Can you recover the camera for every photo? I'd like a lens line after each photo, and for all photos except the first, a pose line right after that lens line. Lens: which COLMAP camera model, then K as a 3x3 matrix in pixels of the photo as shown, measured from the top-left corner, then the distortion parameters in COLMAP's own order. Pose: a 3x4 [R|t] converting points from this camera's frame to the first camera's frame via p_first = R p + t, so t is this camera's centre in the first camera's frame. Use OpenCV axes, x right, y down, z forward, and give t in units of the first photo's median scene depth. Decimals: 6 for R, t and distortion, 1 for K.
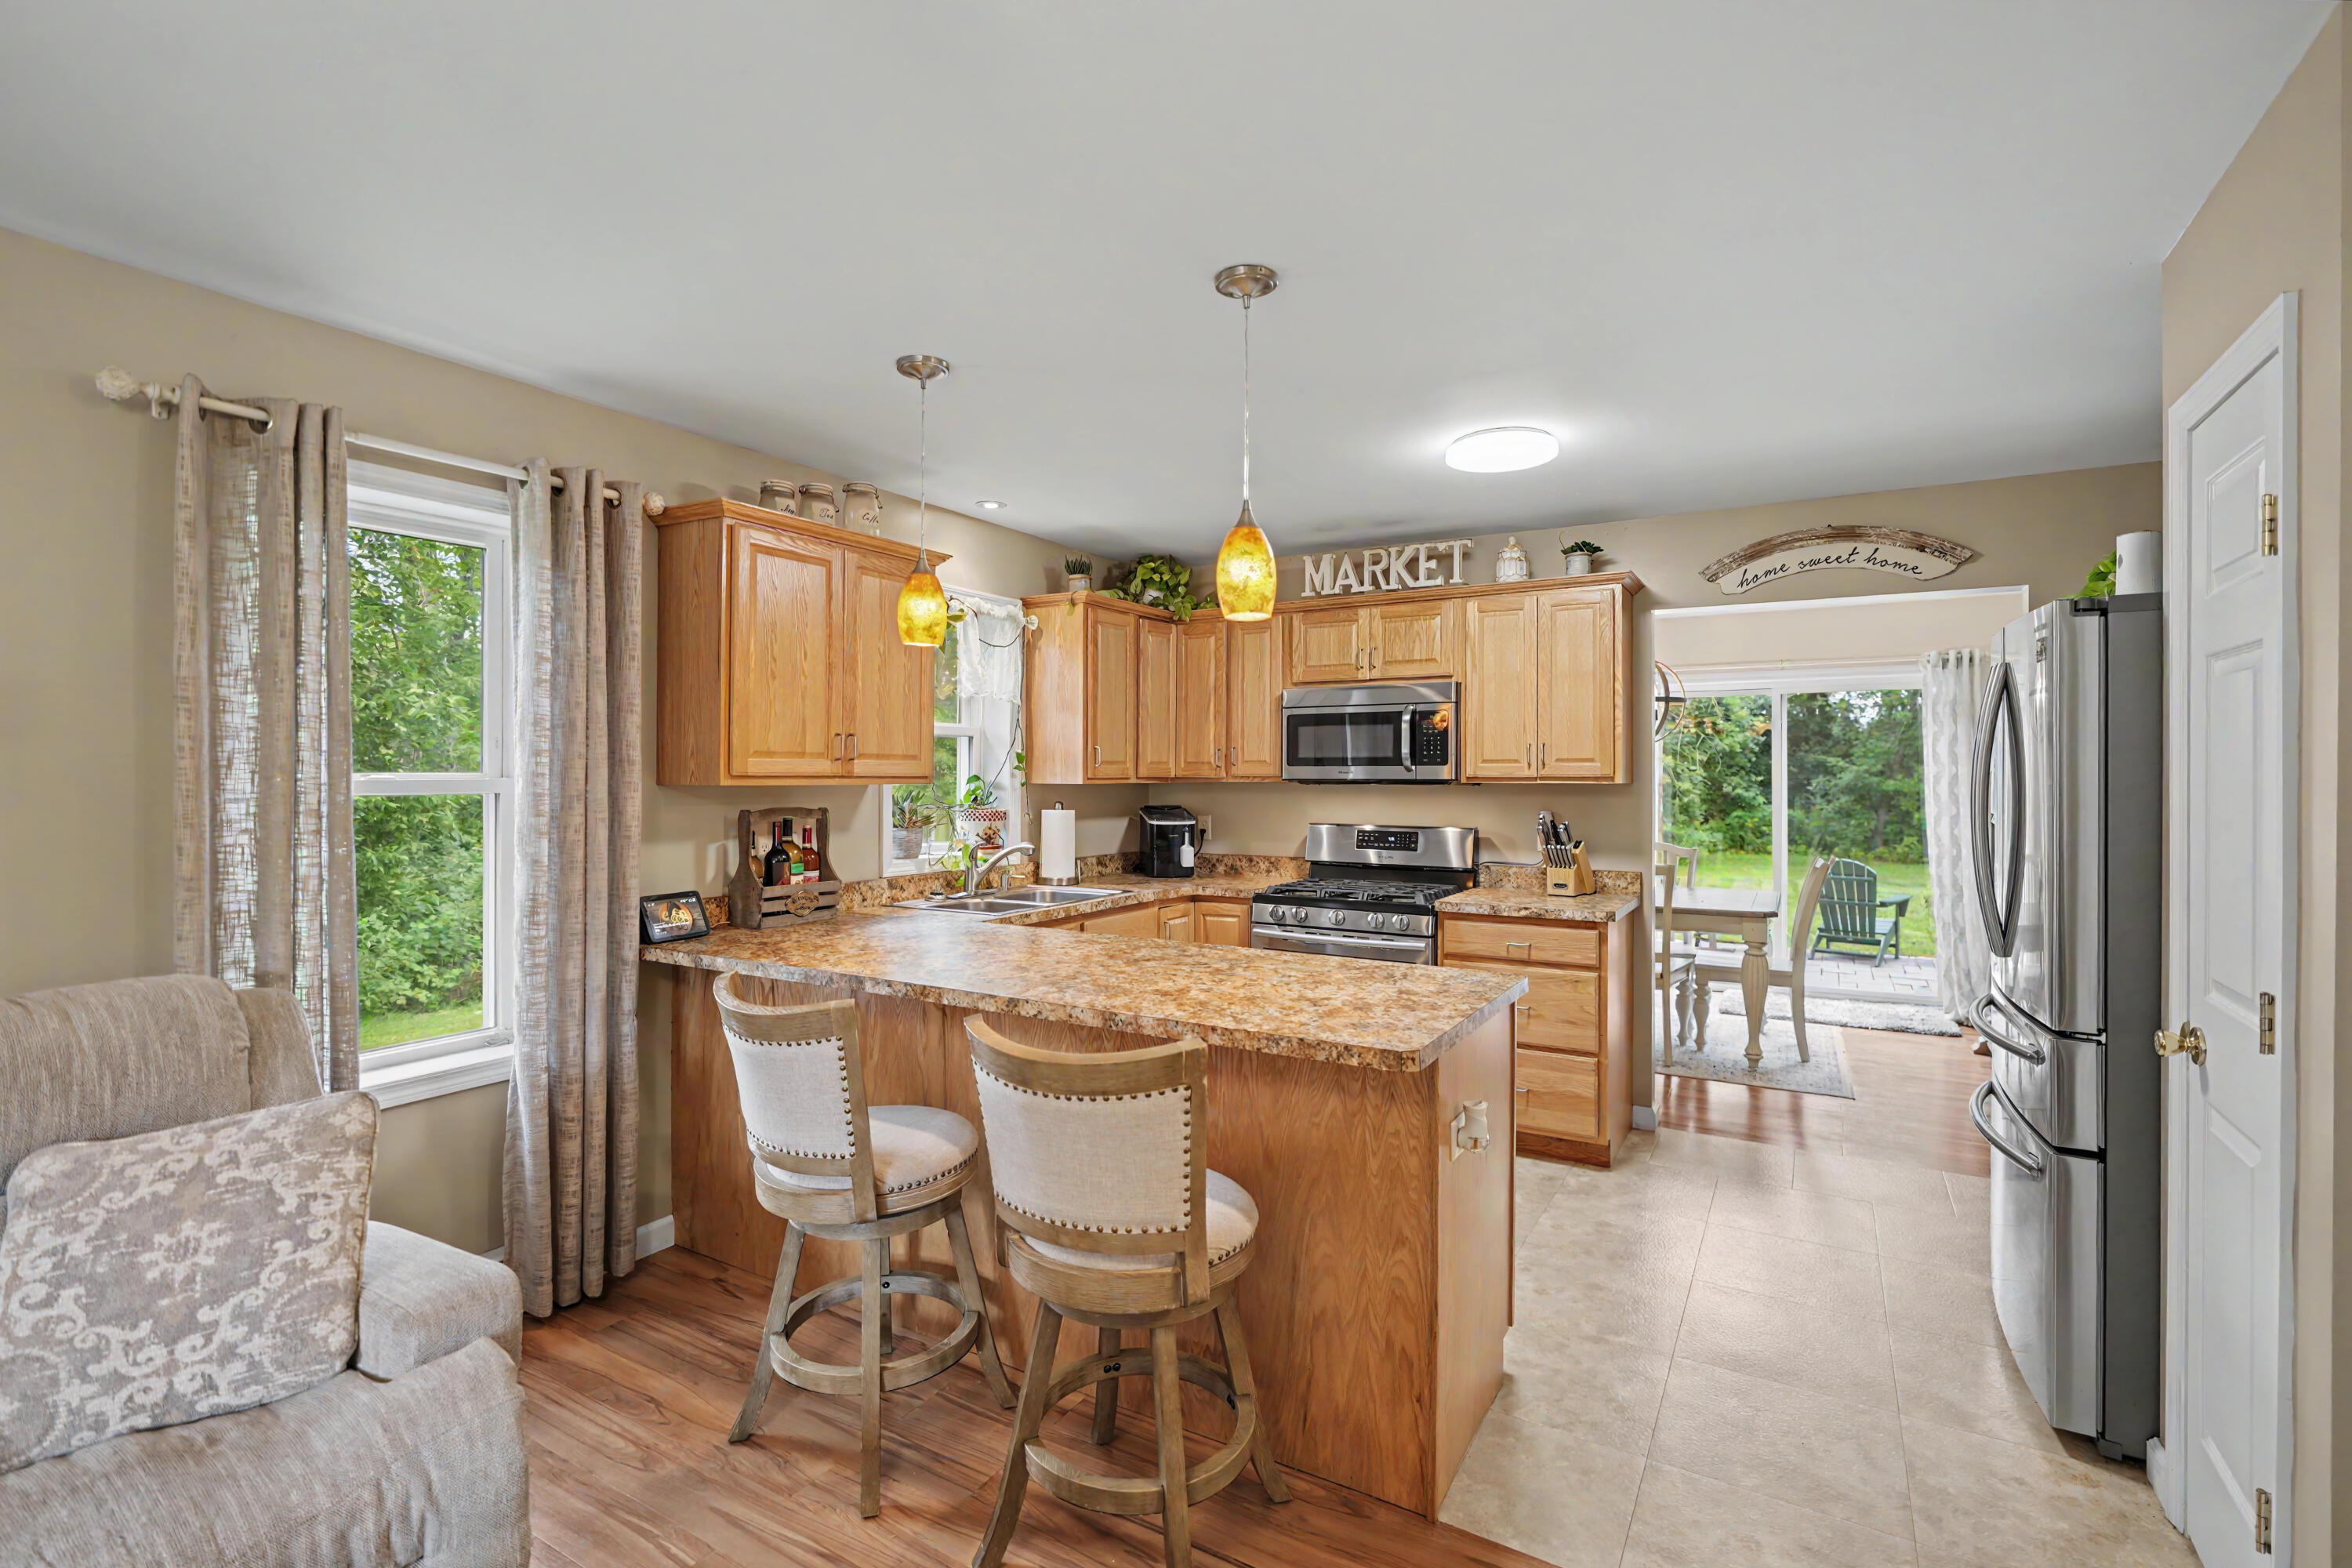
lens RADIAL K [[1057.8, 0, 1178.5], [0, 1057.8, 775.8], [0, 0, 1]] dist [-0.015290, 0.005710]
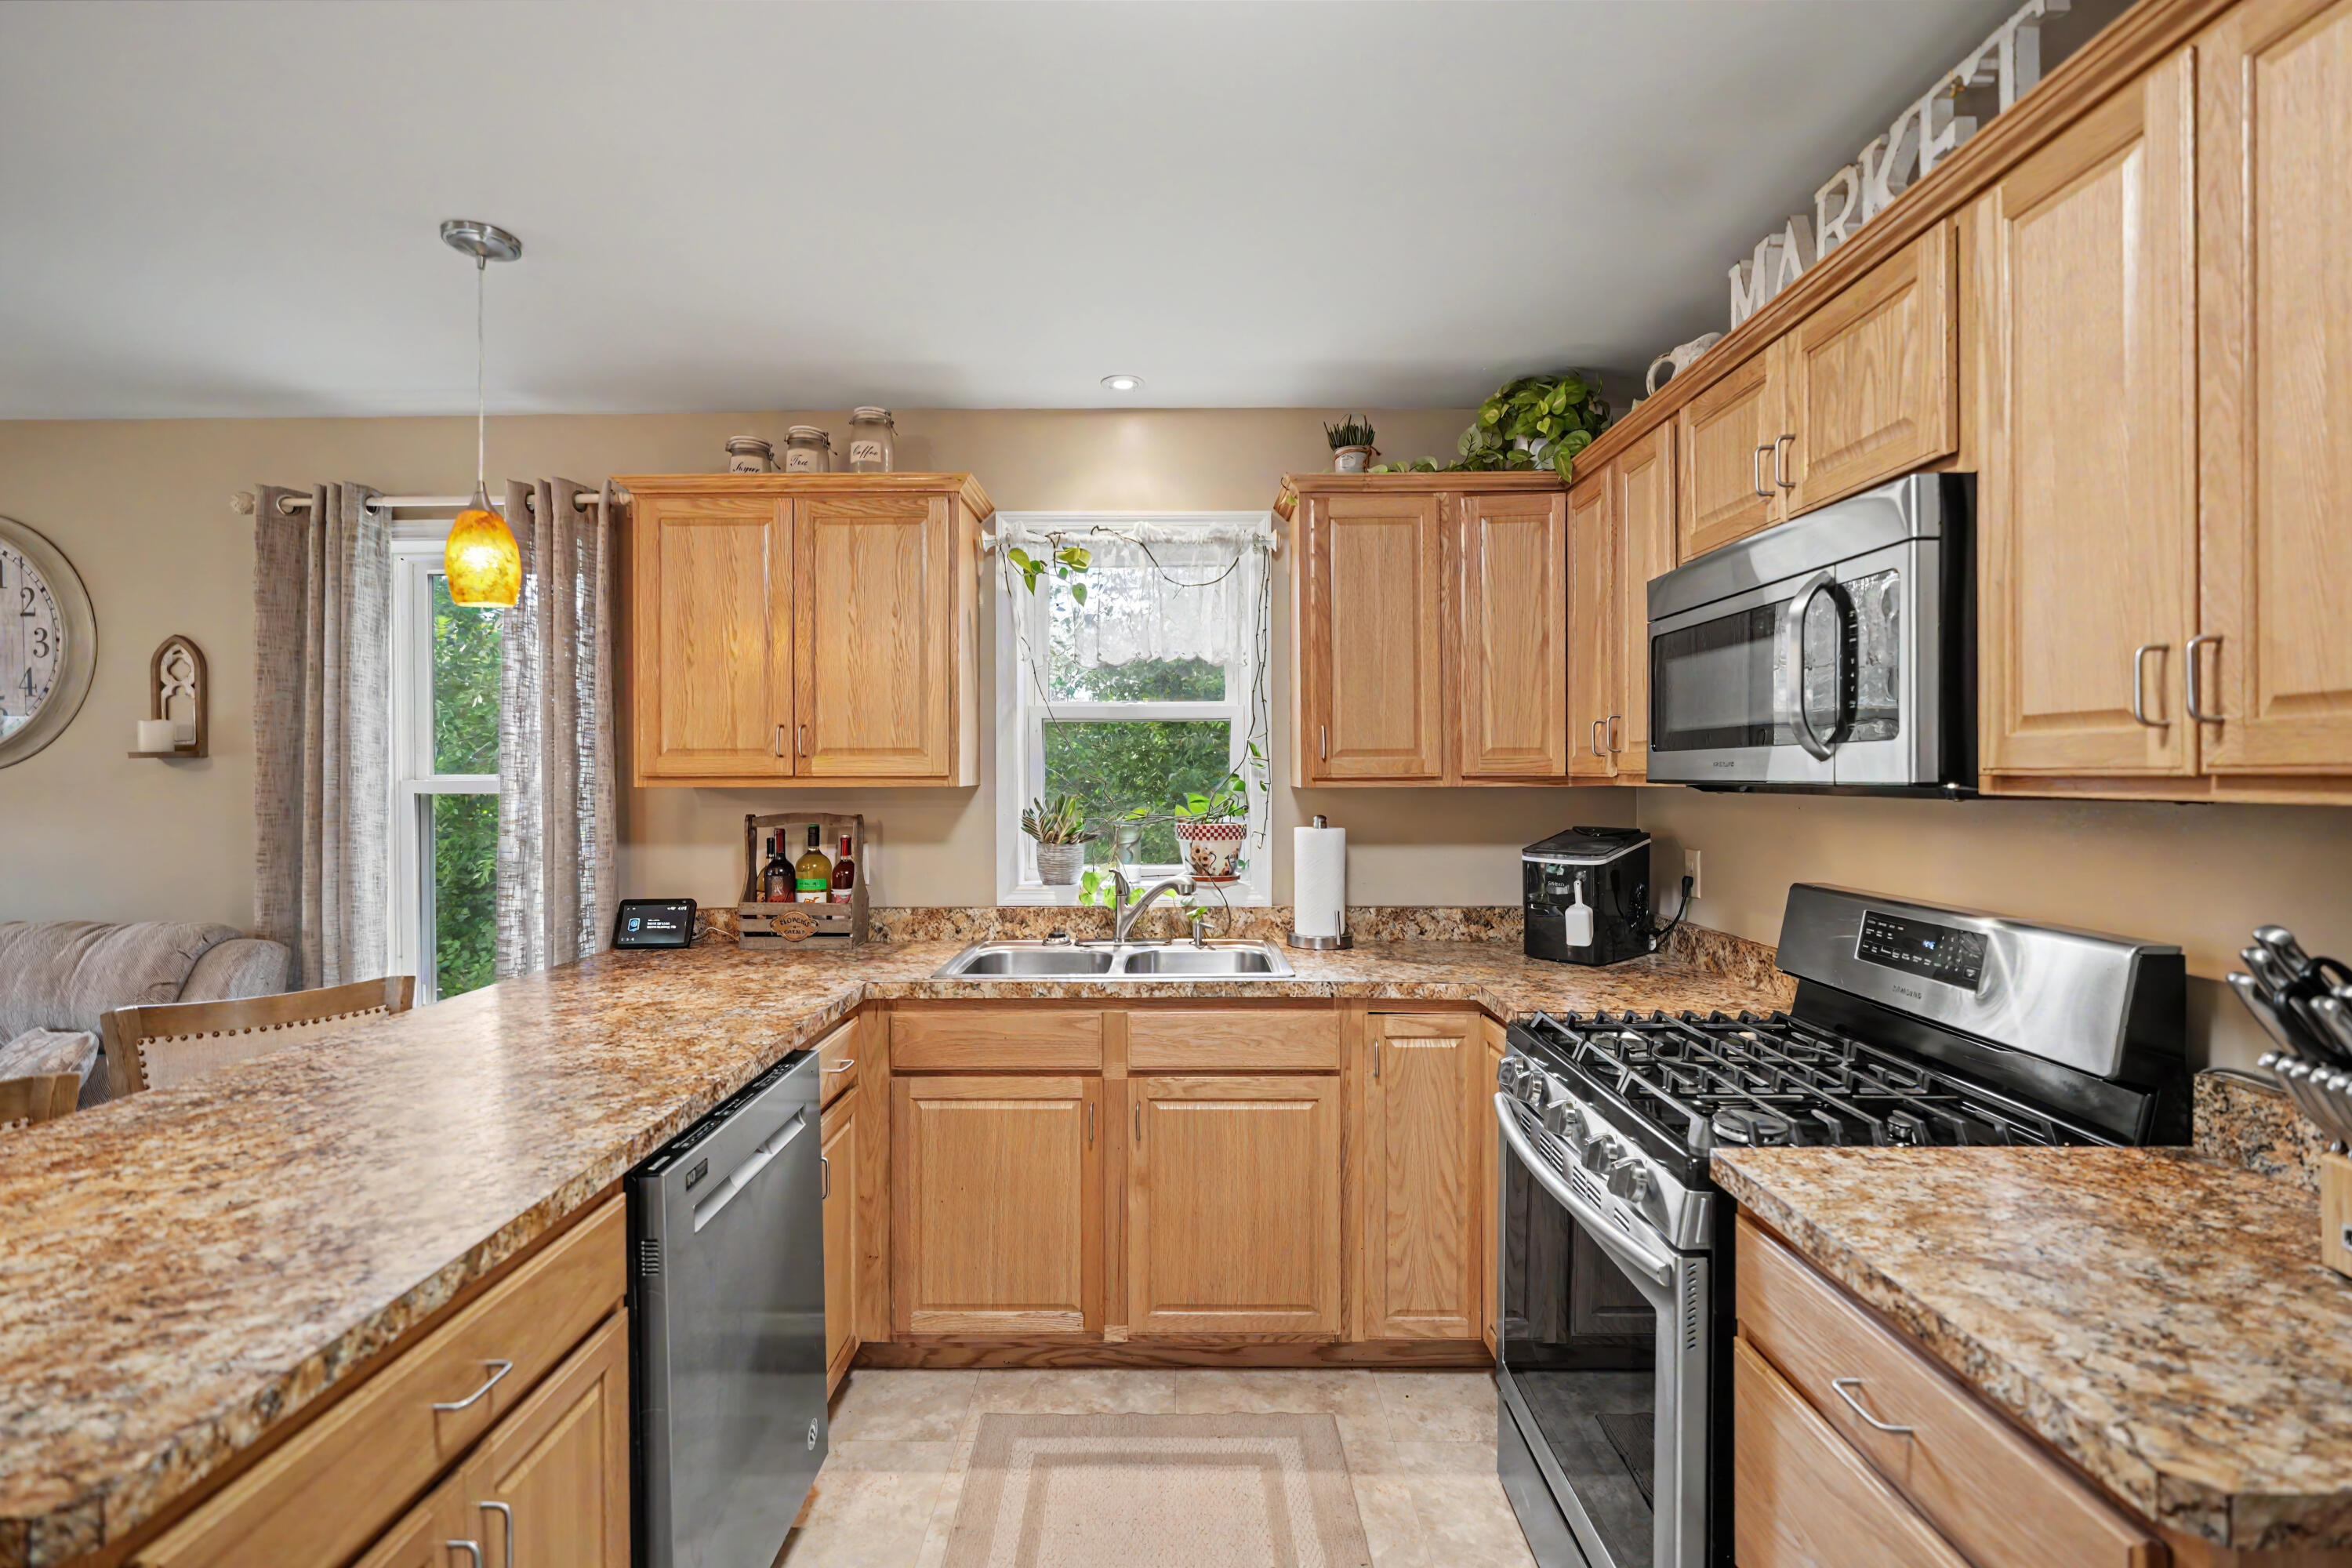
lens RADIAL K [[1057.8, 0, 1182.4], [0, 1057.8, 774.0], [0, 0, 1]] dist [-0.015290, 0.005710]
pose [[0.515238, -0.002029, -0.857044, 0.437470], [0.003975, 0.999992, 0.000023, -0.000457], [0.857038, -0.003419, 0.515242, 0.682311]]
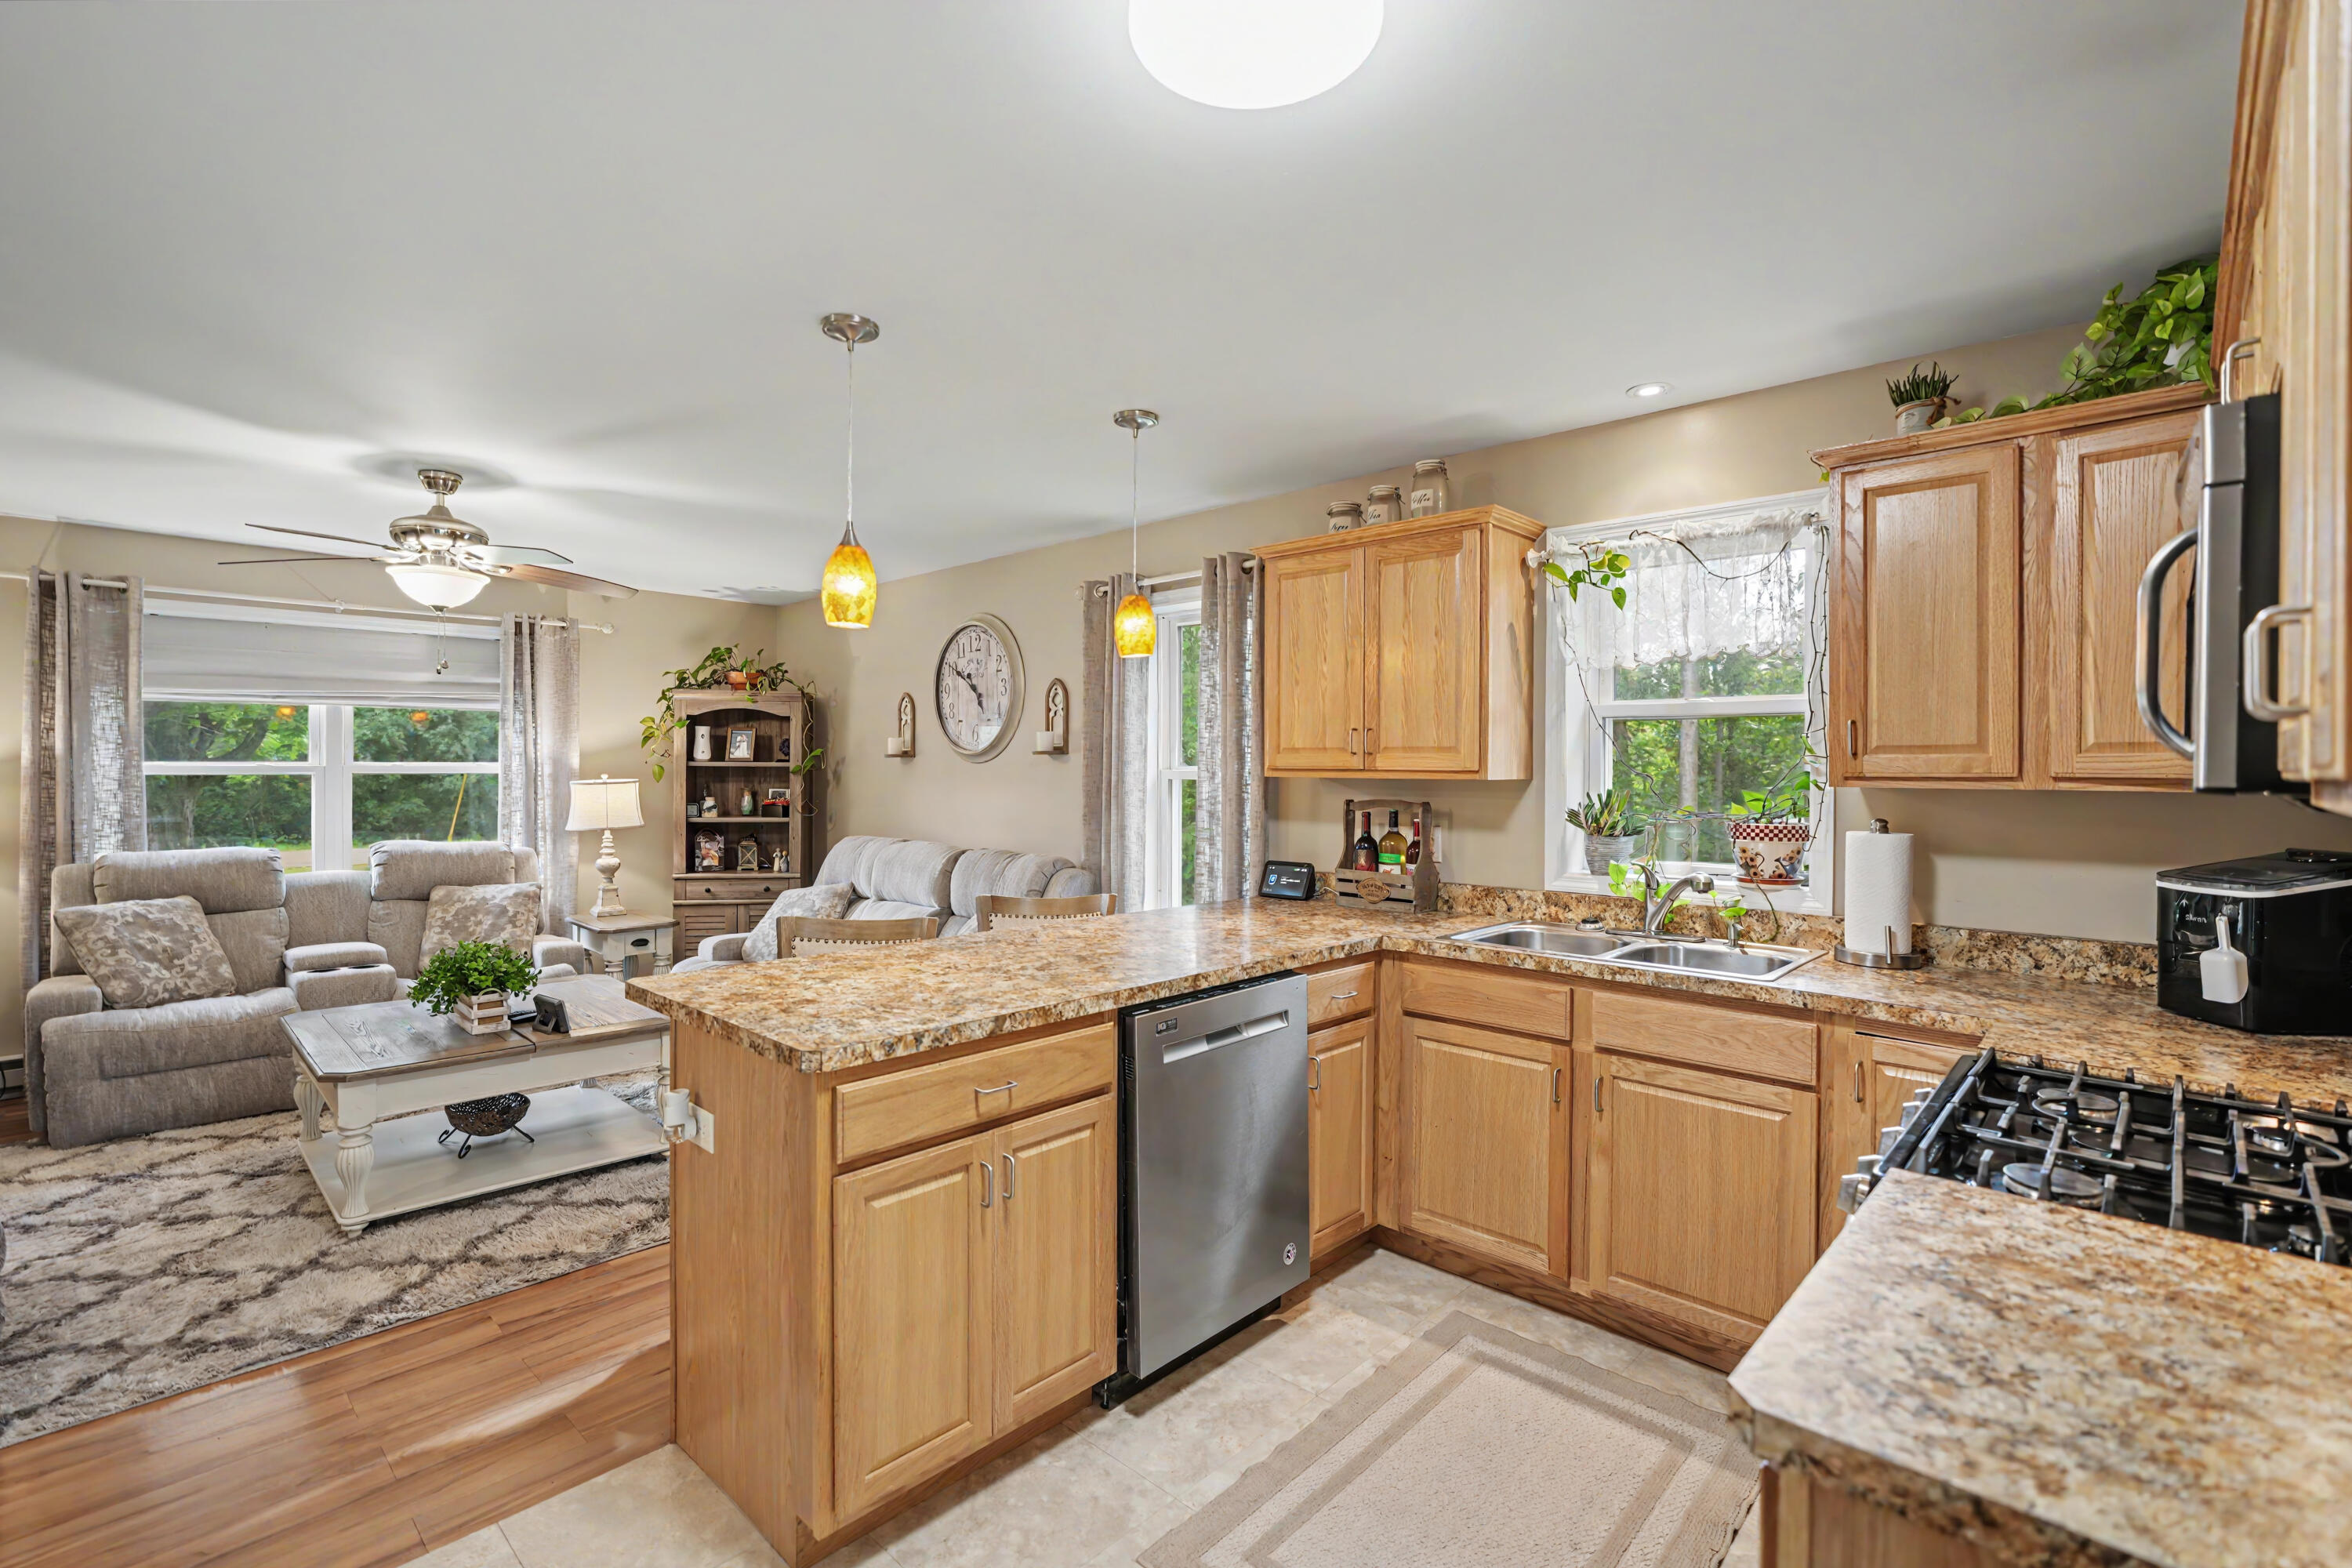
lens RADIAL K [[1057.8, 0, 1180.1], [0, 1057.8, 774.1], [0, 0, 1]] dist [-0.015290, 0.005710]
pose [[-0.210620, 0.003870, -0.977560, 0.586876], [-0.006123, 0.999967, 0.005278, 0.000114], [0.977549, 0.007097, -0.210589, 0.849304]]
